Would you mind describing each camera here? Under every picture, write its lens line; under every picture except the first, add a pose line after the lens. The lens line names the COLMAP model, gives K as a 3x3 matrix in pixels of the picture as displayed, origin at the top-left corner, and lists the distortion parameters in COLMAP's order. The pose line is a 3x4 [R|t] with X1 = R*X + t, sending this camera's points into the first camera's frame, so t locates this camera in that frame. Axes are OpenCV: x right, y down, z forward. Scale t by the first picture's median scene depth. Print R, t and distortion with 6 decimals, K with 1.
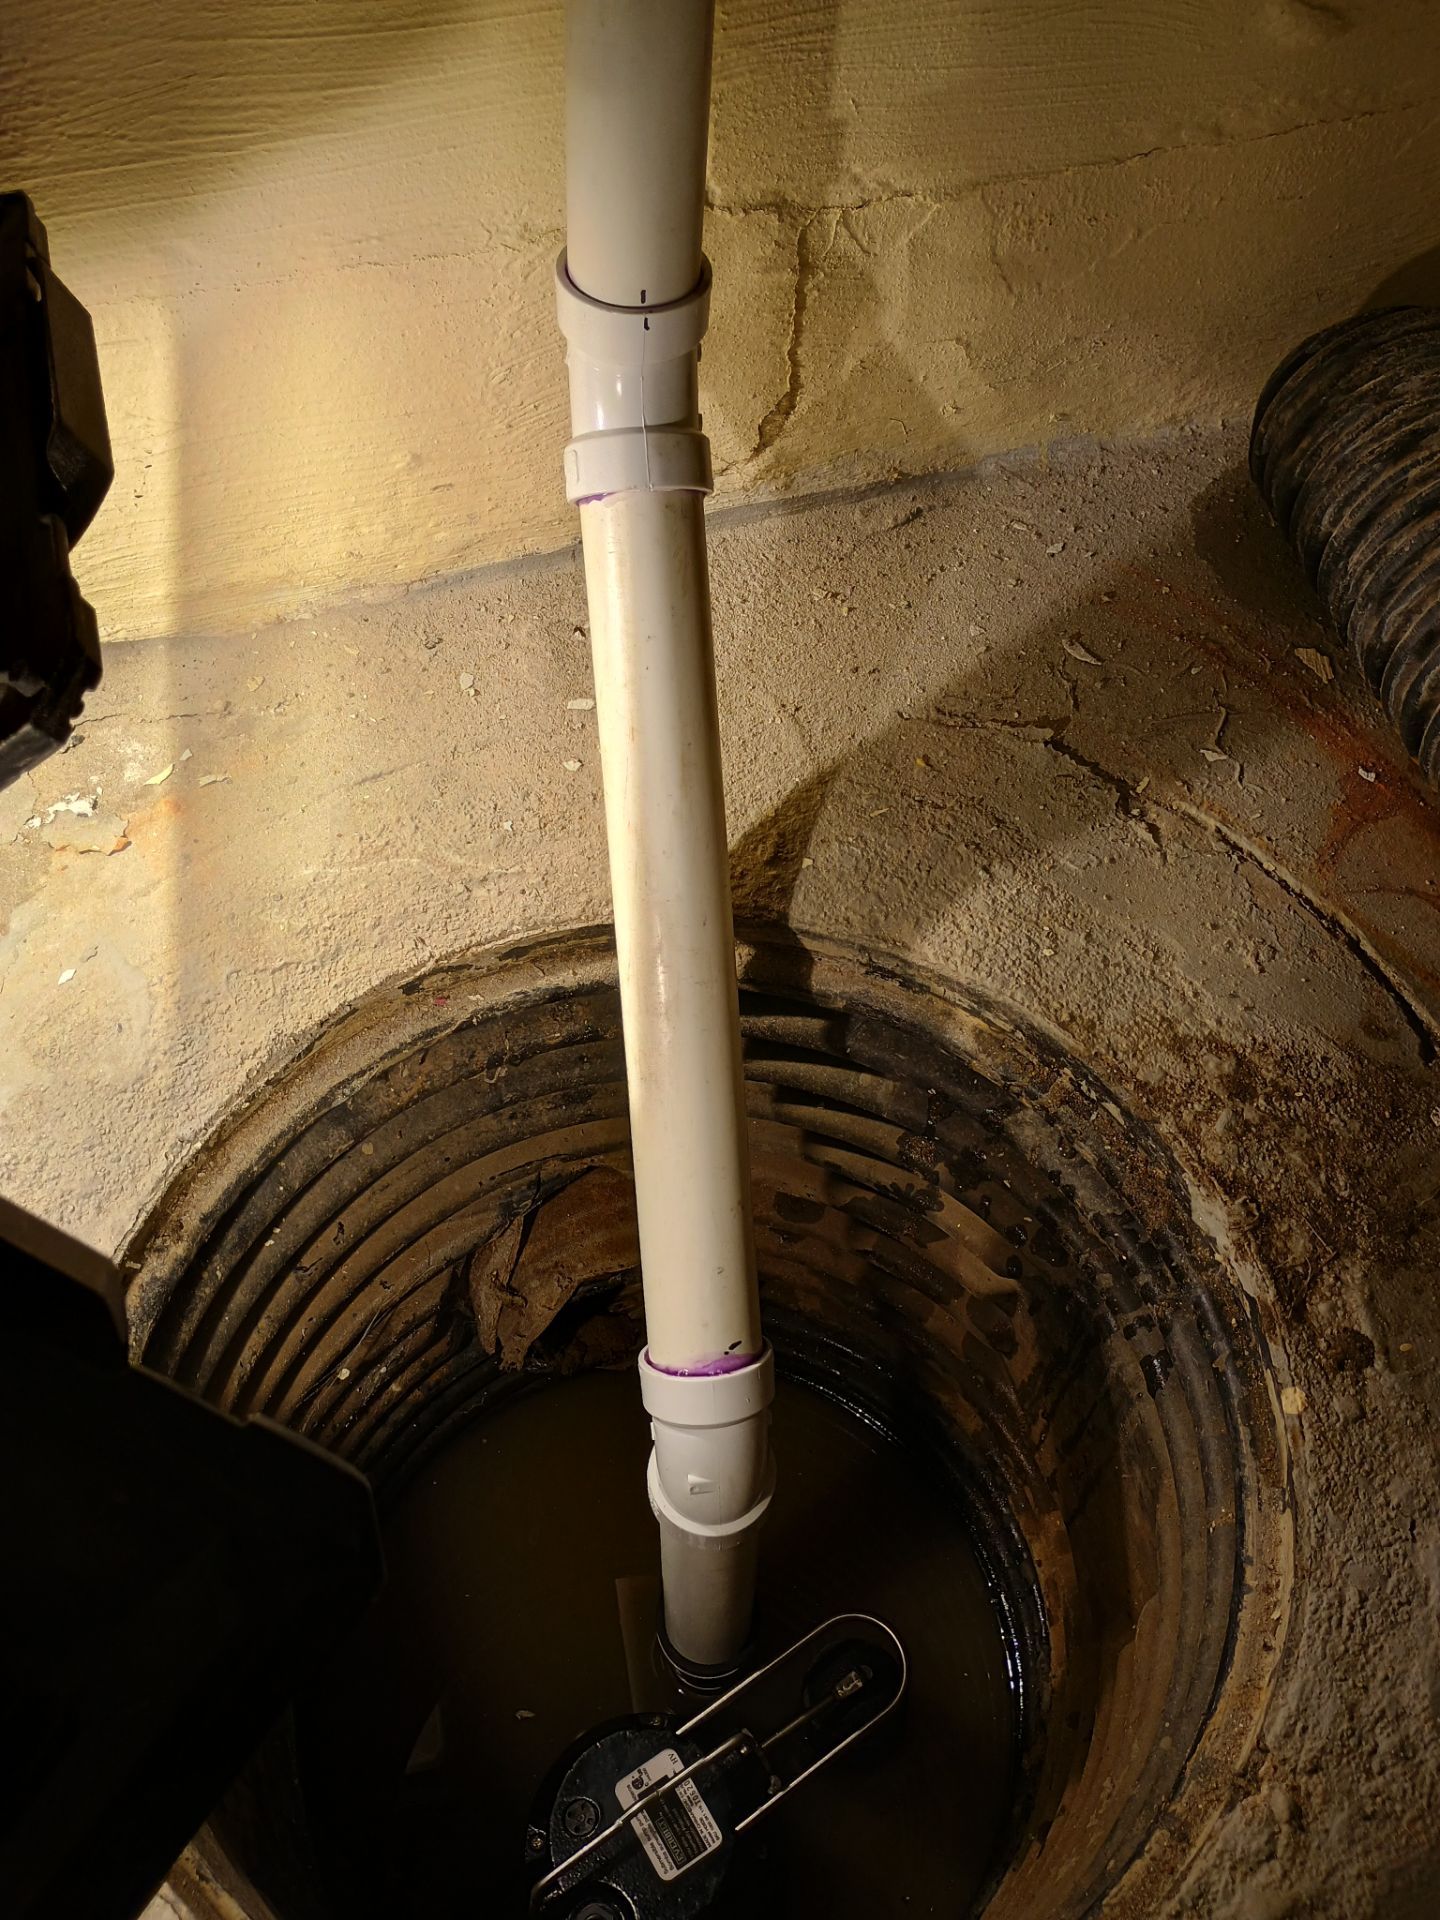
lens RADIAL K [[1541.4, 0, 722.2], [0, 1541.4, 986.6], [0, 0, 1]] dist [0.060211, -0.084440]
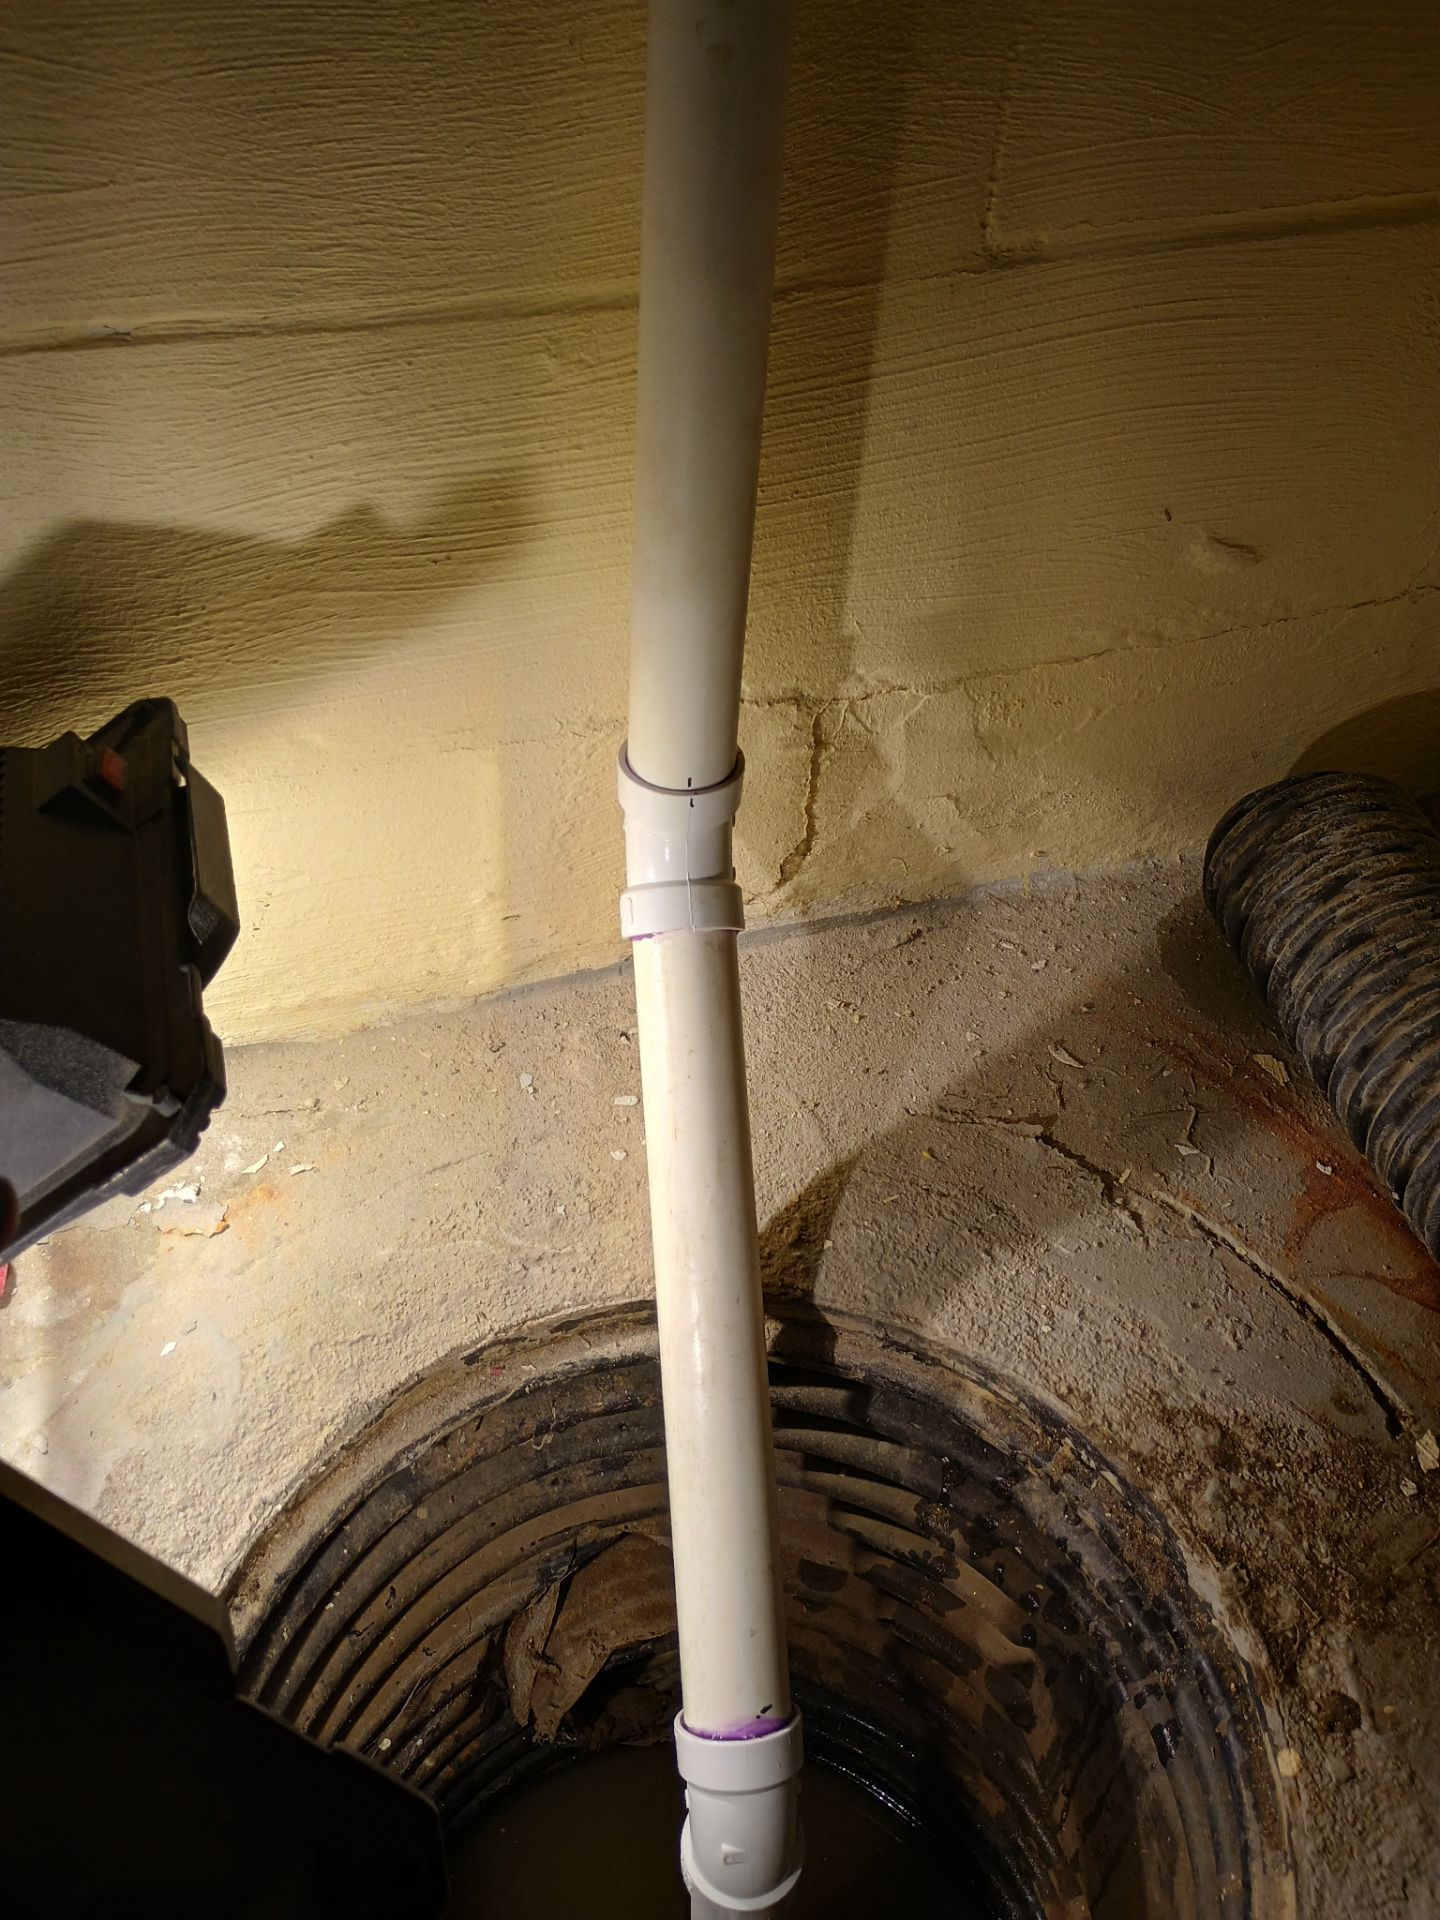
lens RADIAL K [[1541.4, 0, 722.2], [0, 1541.4, 986.6], [0, 0, 1]] dist [0.060211, -0.084440]
pose [[0.999977, 0.003635, -0.005771, -0.015592], [-0.004859, 0.973469, -0.228769, -0.005658], [0.004786, 0.228792, 0.973464, -0.134615]]
